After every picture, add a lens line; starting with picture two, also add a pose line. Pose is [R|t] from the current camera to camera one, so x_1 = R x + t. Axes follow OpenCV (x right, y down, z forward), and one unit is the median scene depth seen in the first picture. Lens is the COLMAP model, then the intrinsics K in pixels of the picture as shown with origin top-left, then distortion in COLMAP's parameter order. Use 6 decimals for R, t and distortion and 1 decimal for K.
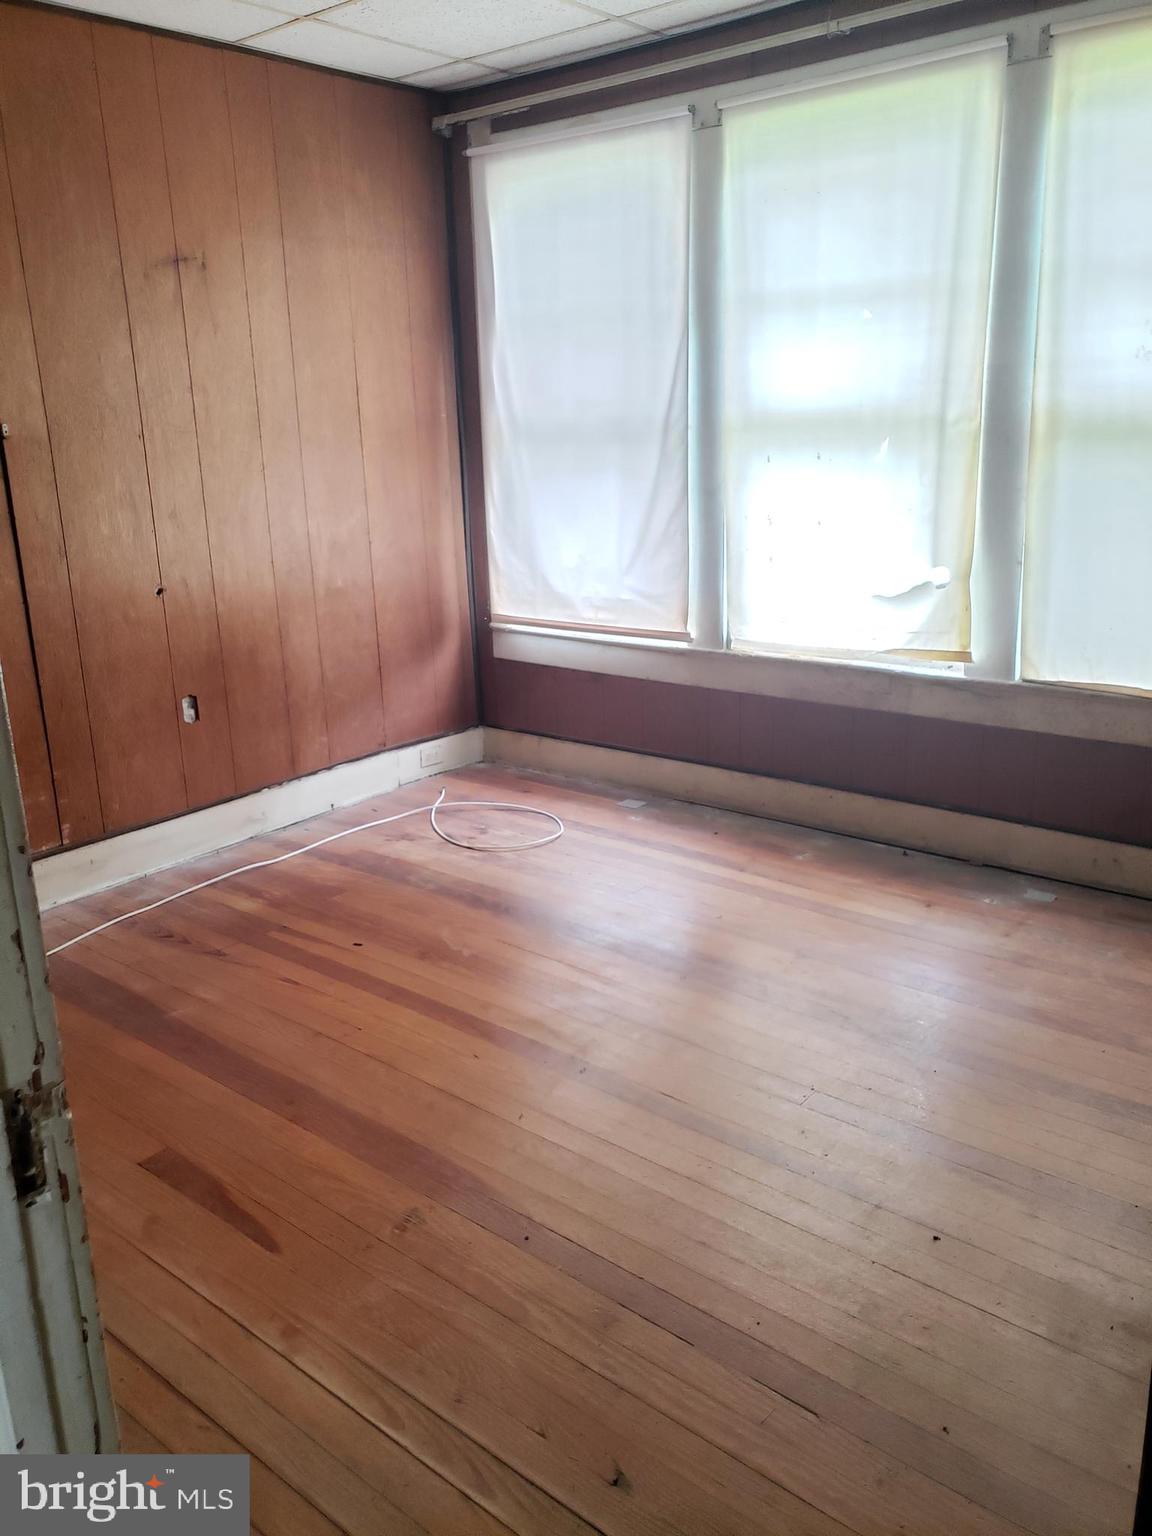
lens RADIAL K [[1240.9, 0, 576.0], [0, 1240.9, 768.0], [0, 0, 1]] dist [0.040694, 0.034798]
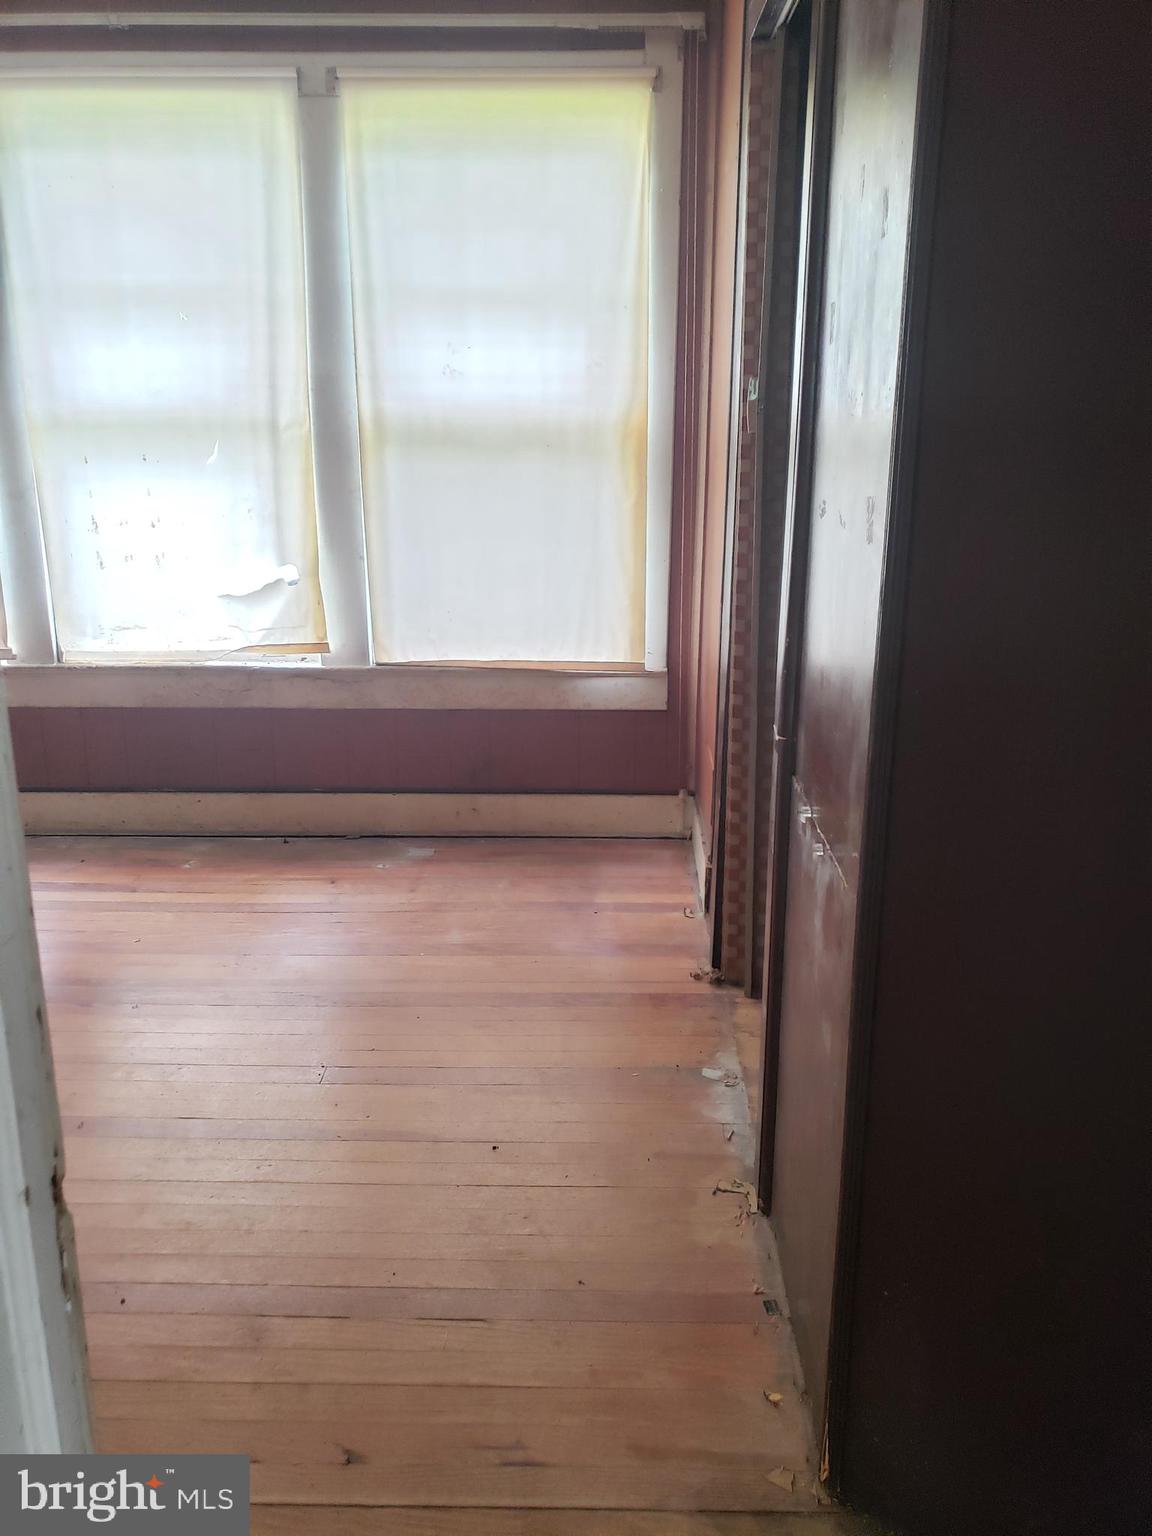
lens RADIAL K [[1220.5, 0, 596.9], [0, 1220.5, 777.9], [0, 0, 1]] dist [0.063686, -0.001763]
pose [[0.795361, -0.162912, 0.583832, -0.135220], [0.157626, 0.985656, 0.060302, -0.005098], [-0.585282, 0.044065, 0.809632, 0.014930]]
